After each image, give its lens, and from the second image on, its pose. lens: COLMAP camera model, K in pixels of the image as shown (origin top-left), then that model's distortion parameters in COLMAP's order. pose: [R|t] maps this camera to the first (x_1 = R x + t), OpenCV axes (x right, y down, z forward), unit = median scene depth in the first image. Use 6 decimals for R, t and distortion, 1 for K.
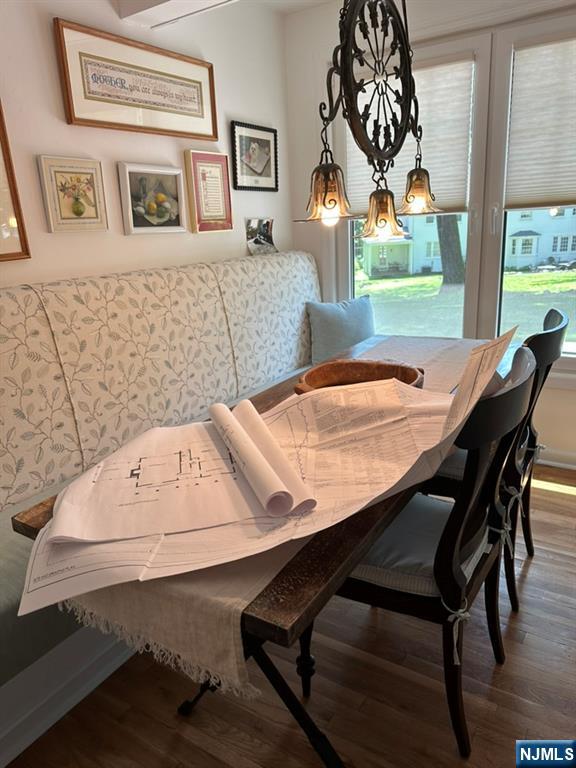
lens RADIAL K [[522.7, 0, 286.1], [0, 522.7, 397.3], [0, 0, 1]] dist [0.104799, -0.161319]
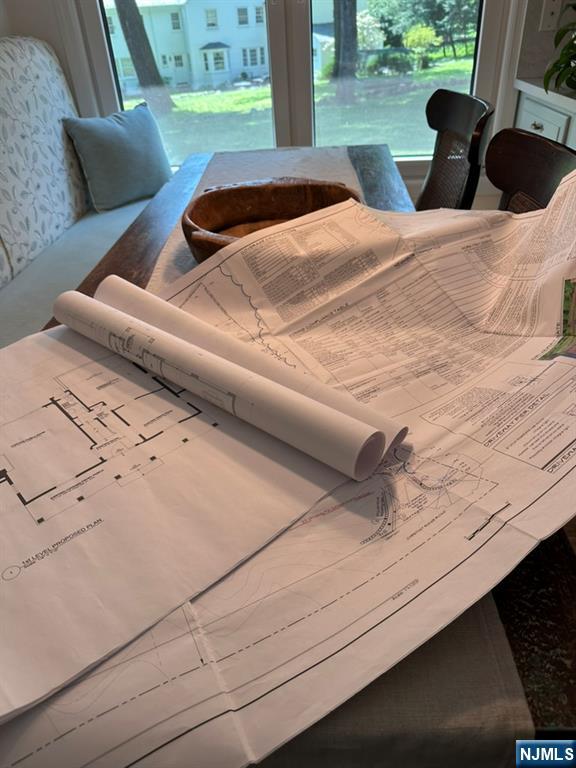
lens RADIAL K [[522.7, 0, 286.1], [0, 522.7, 397.3], [0, 0, 1]] dist [0.104799, -0.161319]
pose [[0.866736, -0.286579, 0.408218, -0.168318], [0.161190, 0.935477, 0.314486, -0.020721], [-0.472003, -0.206775, 0.857005, 0.345008]]
